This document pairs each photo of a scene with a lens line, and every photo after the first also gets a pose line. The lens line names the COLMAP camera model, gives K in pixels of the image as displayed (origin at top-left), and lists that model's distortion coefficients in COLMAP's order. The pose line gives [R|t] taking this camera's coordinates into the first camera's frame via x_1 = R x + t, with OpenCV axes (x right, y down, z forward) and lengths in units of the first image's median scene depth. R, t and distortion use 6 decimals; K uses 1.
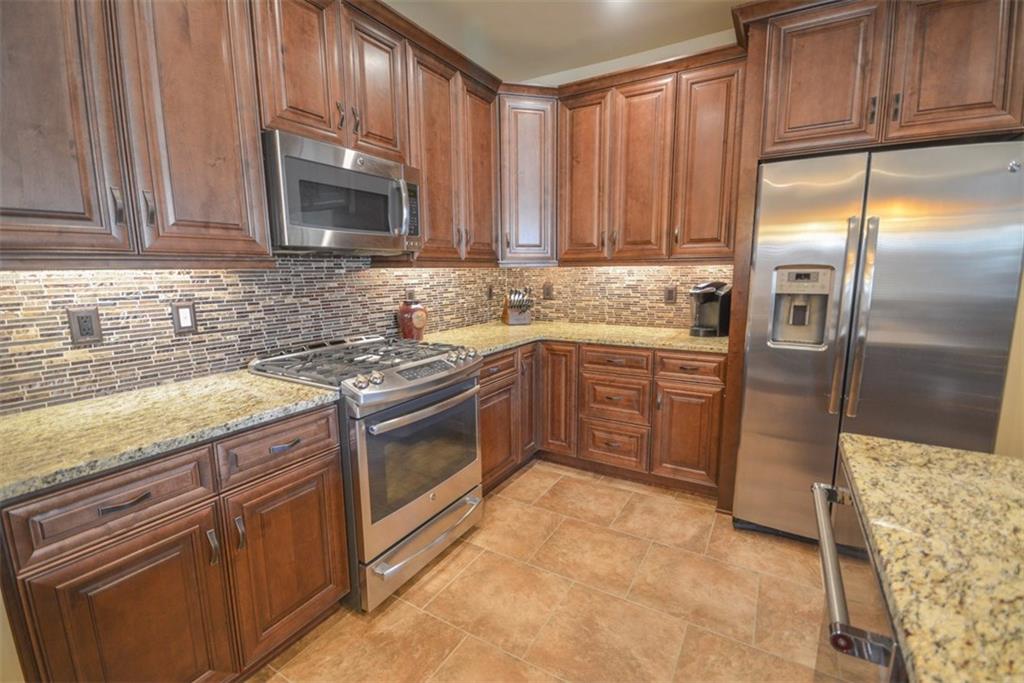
lens RADIAL K [[450.2, 0, 513.4], [0, 450.2, 343.2], [0, 0, 1]] dist [0.005464, -0.008992]
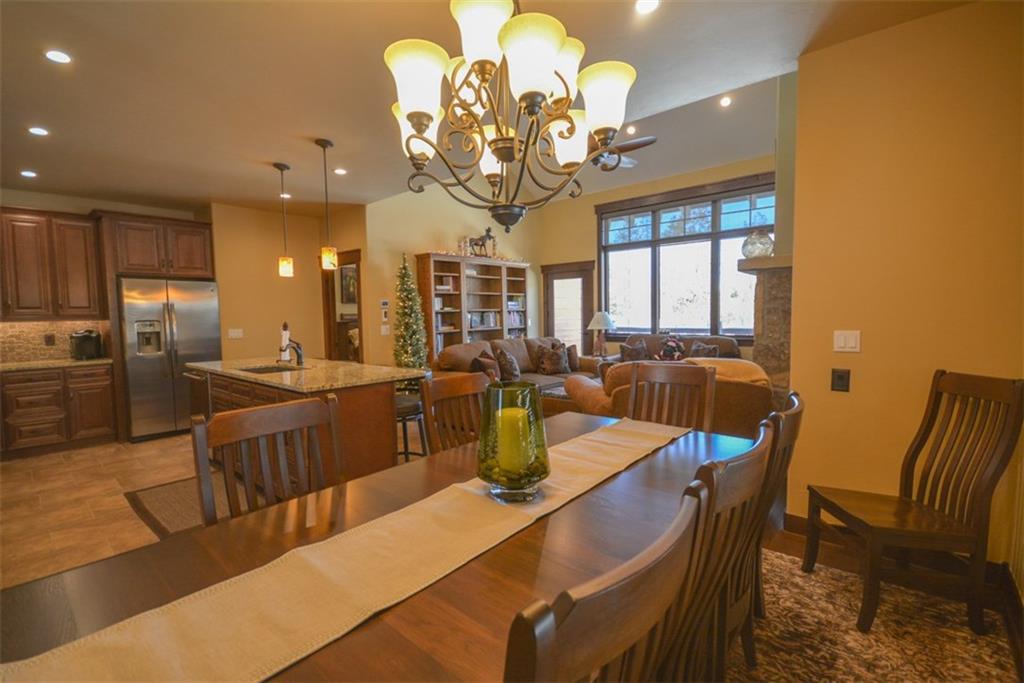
lens RADIAL K [[450.2, 0, 511.1], [0, 450.2, 338.9], [0, 0, 1]] dist [0.005464, -0.008992]
pose [[0.180671, -0.050749, 0.982233, -1.093100], [0.174077, 0.984552, 0.018849, 0.173964], [-0.968016, 0.167578, 0.186714, -1.054793]]
